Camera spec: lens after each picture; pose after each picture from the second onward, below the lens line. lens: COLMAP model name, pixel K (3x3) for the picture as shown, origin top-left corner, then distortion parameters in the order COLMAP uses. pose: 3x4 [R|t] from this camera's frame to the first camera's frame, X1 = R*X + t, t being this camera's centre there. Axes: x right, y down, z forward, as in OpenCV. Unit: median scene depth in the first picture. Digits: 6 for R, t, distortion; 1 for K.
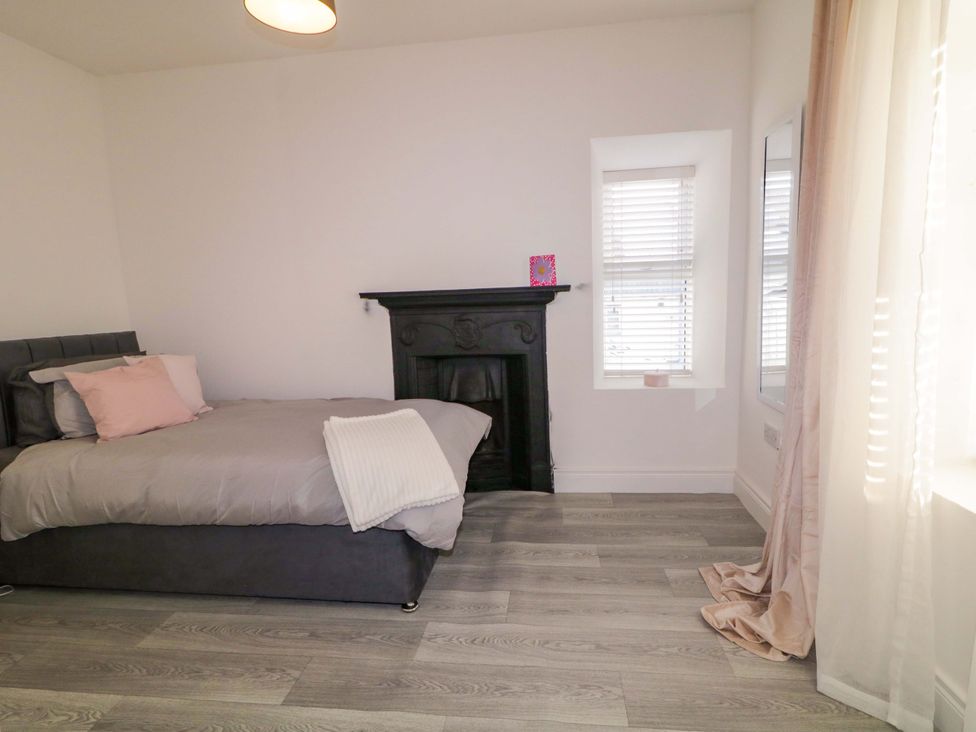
lens RADIAL K [[505.4, 0, 492.9], [0, 505.4, 363.3], [0, 0, 1]] dist [0.003596, -0.000161]
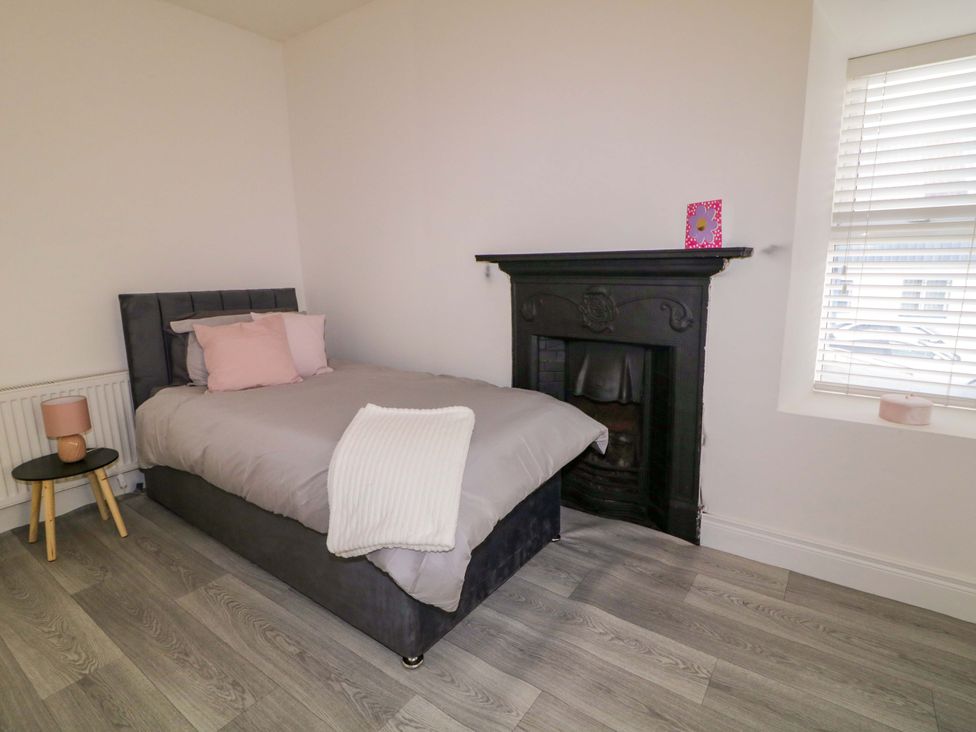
lens RADIAL K [[505.4, 0, 492.9], [0, 505.4, 363.3], [0, 0, 1]] dist [0.003596, -0.000161]
pose [[0.879161, 0.114840, -0.462480, 0.179500], [-0.081833, 0.992493, 0.090887, -0.040288], [0.469445, -0.042059, 0.881959, 0.272135]]
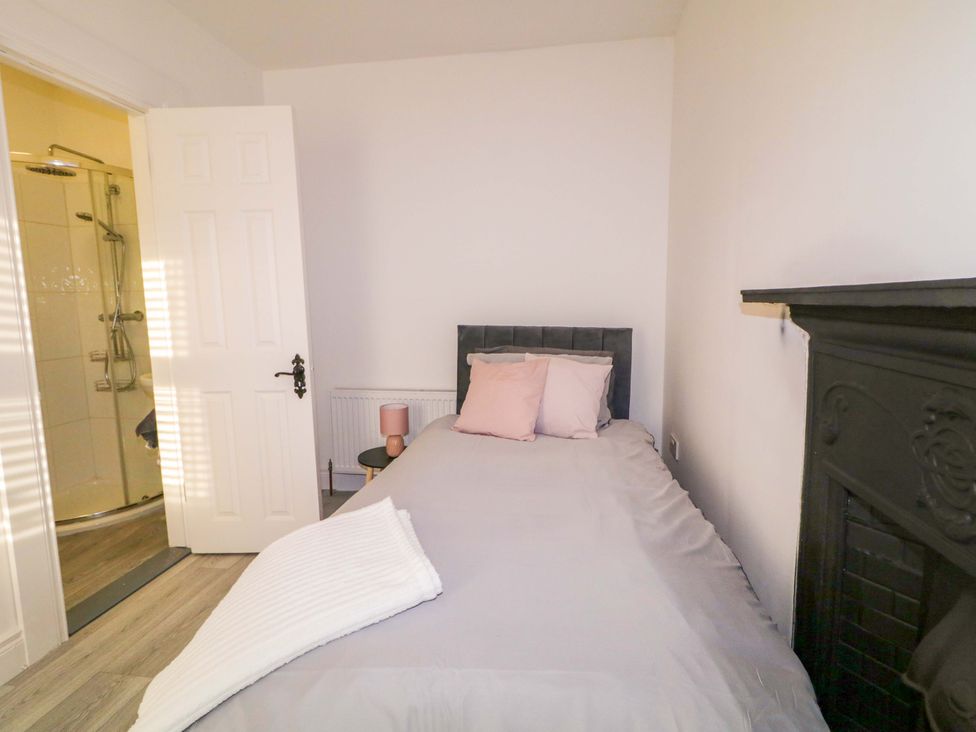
lens RADIAL K [[505.4, 0, 492.9], [0, 505.4, 363.3], [0, 0, 1]] dist [0.003596, -0.000161]
pose [[-0.018040, 0.161370, -0.986729, 0.188867], [-0.133522, 0.977661, 0.162328, -0.124228], [0.990882, 0.134679, 0.003910, 0.825056]]
